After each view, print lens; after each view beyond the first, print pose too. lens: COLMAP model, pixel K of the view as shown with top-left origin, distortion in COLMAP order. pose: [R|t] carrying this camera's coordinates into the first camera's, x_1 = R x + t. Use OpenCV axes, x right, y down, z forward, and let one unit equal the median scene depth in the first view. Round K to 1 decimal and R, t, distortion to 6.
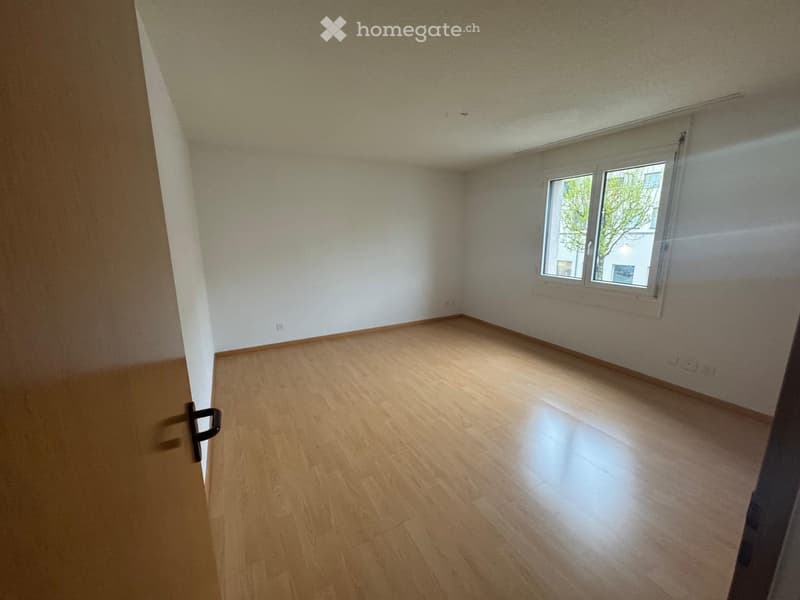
lens RADIAL K [[322.4, 0, 400.0], [0, 322.4, 300.0], [0, 0, 1]] dist [-0.000598, -0.000085]
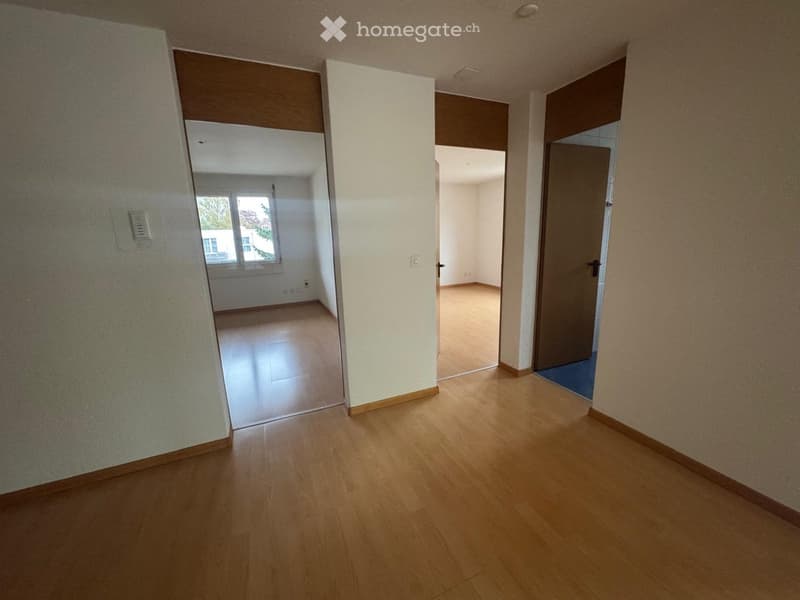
lens RADIAL K [[322.4, 0, 400.0], [0, 322.4, 300.0], [0, 0, 1]] dist [-0.000598, -0.000085]
pose [[0.082901, -0.203000, 0.975663, -1.088732], [0.224306, 0.957712, 0.180206, 0.011779], [-0.970986, 0.203907, 0.124929, 0.069373]]
